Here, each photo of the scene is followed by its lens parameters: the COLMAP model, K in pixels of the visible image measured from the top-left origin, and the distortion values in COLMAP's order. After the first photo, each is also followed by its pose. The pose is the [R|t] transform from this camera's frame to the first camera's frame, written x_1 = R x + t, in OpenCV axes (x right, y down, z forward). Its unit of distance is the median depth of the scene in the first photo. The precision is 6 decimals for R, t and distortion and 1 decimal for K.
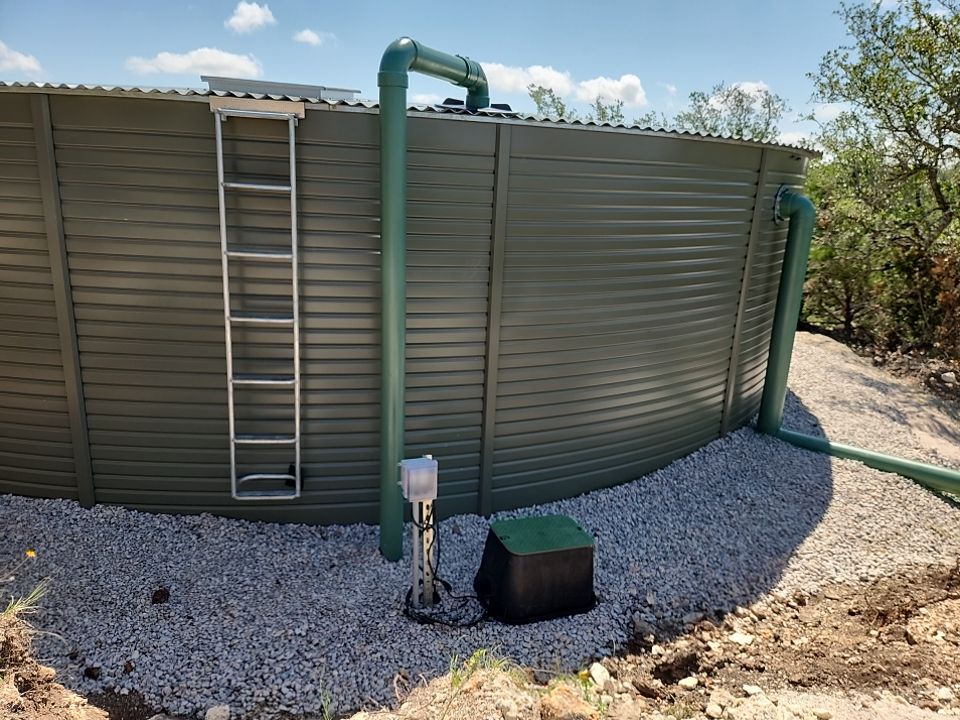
lens RADIAL K [[646.6, 0, 487.4], [0, 646.6, 365.8], [0, 0, 1]] dist [0.016877, -0.006585]
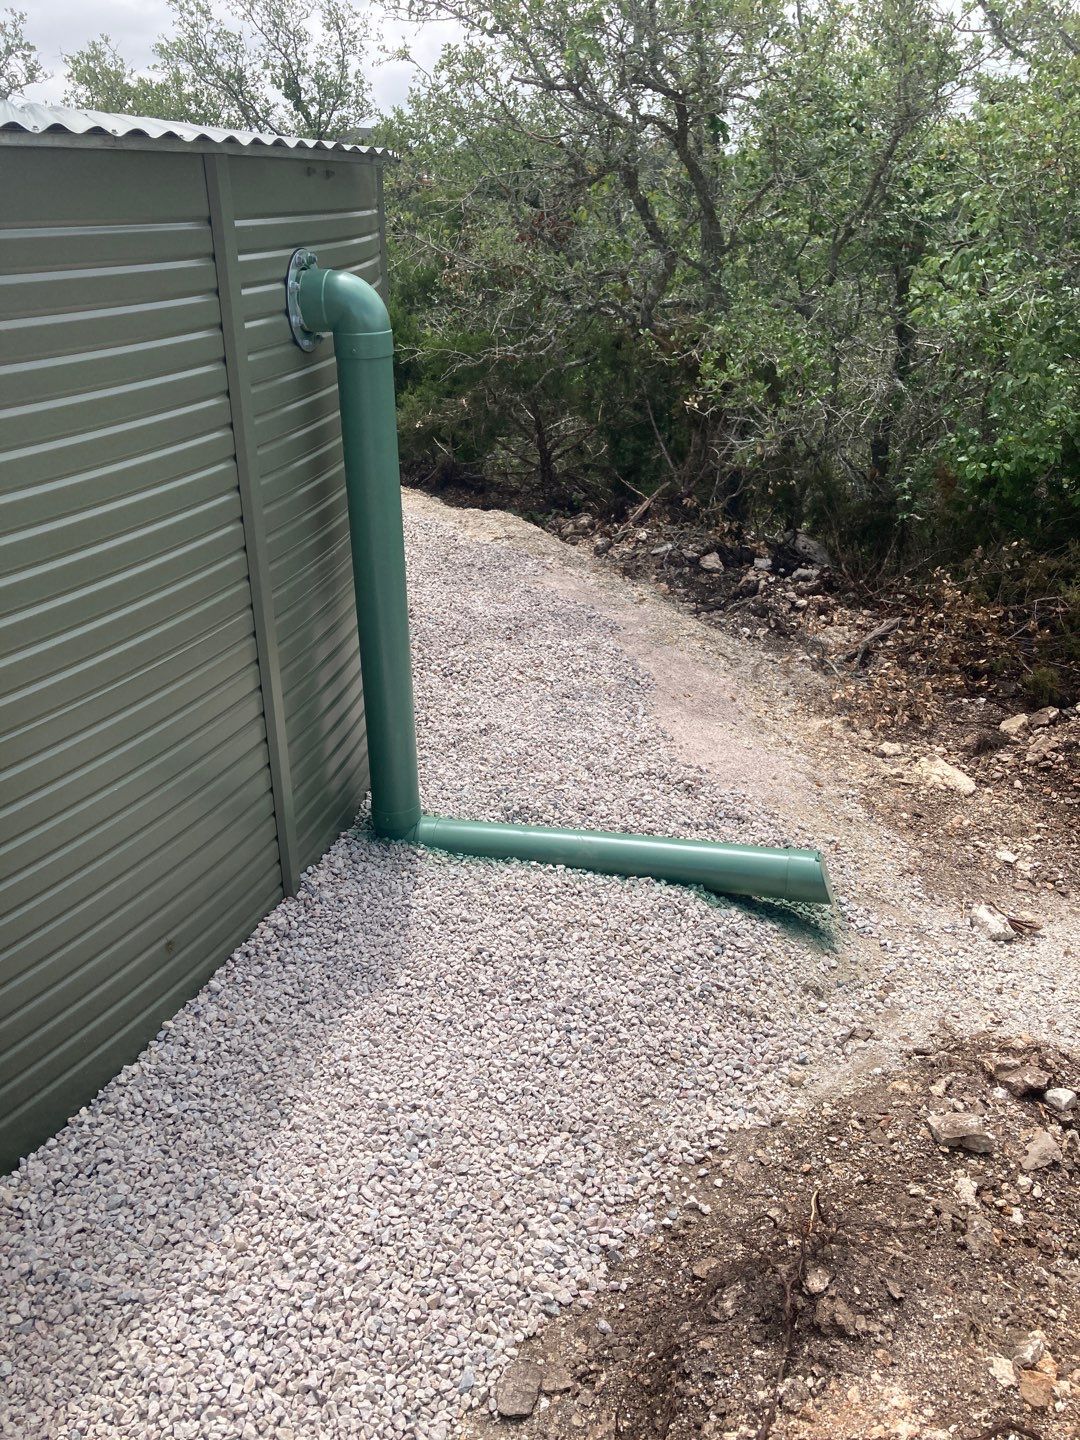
lens RADIAL K [[1161.0, 0, 541.0], [0, 1161.0, 716.4], [0, 0, 1]] dist [0.042877, -0.036250]
pose [[0.876852, -0.233919, 0.420015, 0.123640], [0.167557, 0.967564, 0.189062, -0.063430], [-0.450617, -0.095403, 0.887605, 0.160306]]
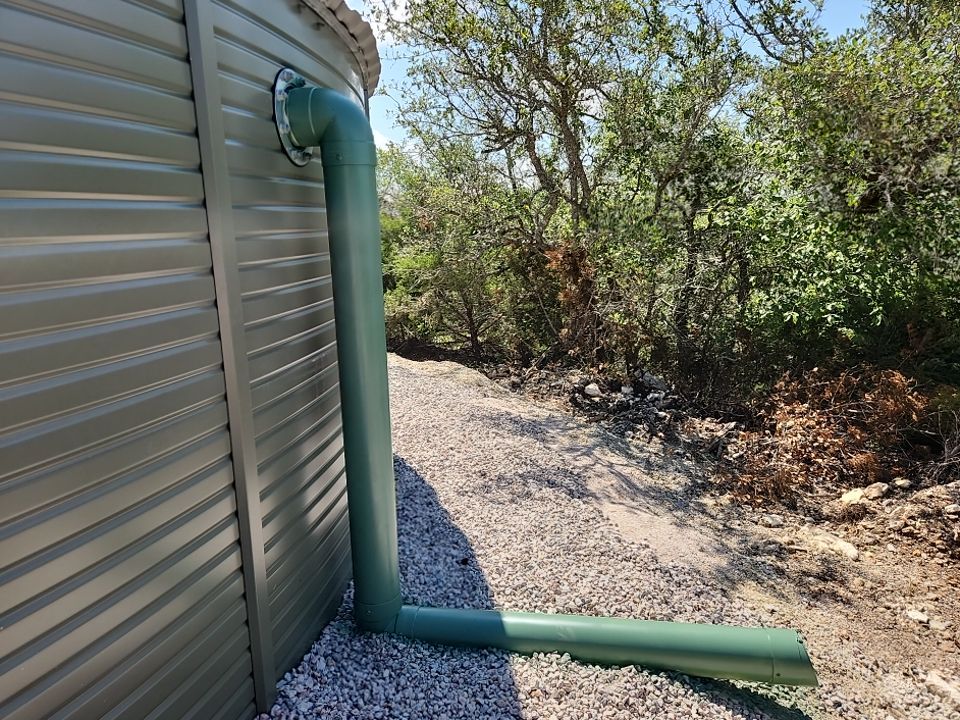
lens RADIAL K [[646.6, 0, 482.0], [0, 646.6, 359.7], [0, 0, 1]] dist [0.016877, -0.006585]
pose [[0.855222, -0.162620, 0.492087, 0.180076], [0.192630, 0.981215, -0.010519, -0.036458], [-0.481132, 0.103787, 0.870483, 0.329716]]
